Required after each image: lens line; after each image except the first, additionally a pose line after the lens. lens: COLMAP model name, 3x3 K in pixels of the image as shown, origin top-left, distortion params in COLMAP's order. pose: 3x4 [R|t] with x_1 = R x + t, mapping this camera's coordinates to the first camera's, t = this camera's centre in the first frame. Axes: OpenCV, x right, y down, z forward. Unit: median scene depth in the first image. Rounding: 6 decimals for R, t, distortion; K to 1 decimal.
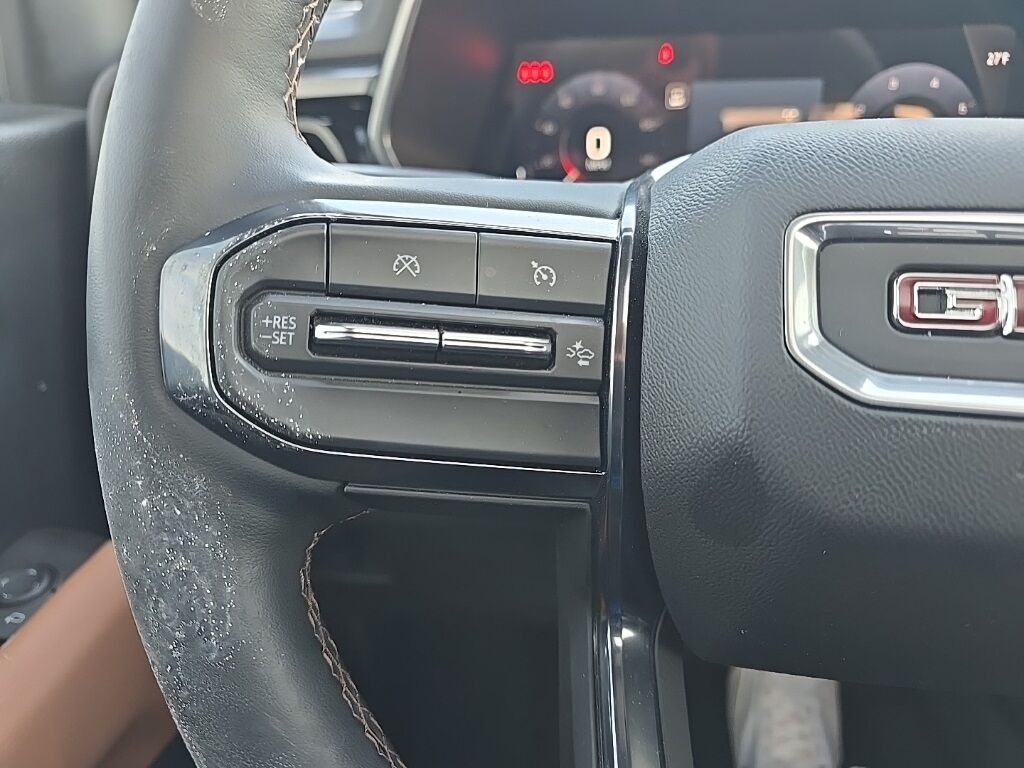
lens RADIAL K [[677.5, 0, 512.0], [0, 677.5, 384.0], [0, 0, 1]] dist [0.025424, -0.002003]
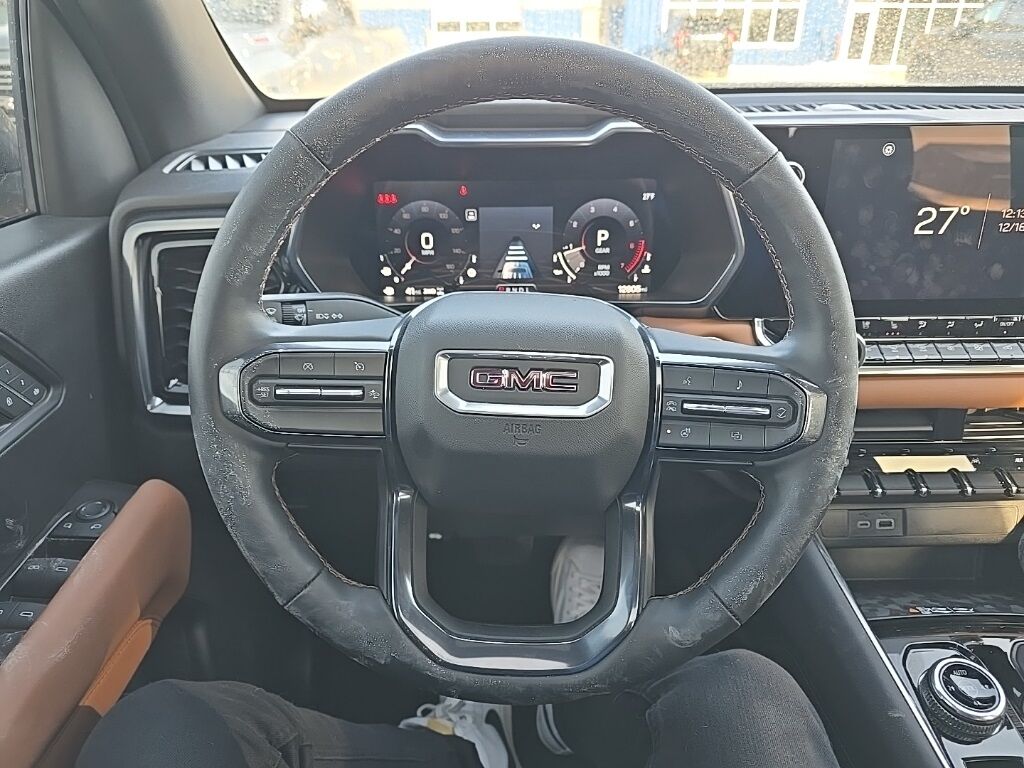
lens RADIAL K [[677.5, 0, 512.0], [0, 677.5, 384.0], [0, 0, 1]] dist [0.025424, -0.002003]
pose [[0.993076, -0.026370, 0.114473, 0.339192], [0.020040, 0.998224, 0.056107, -0.226476], [-0.115749, -0.053424, 0.991841, -1.784201]]
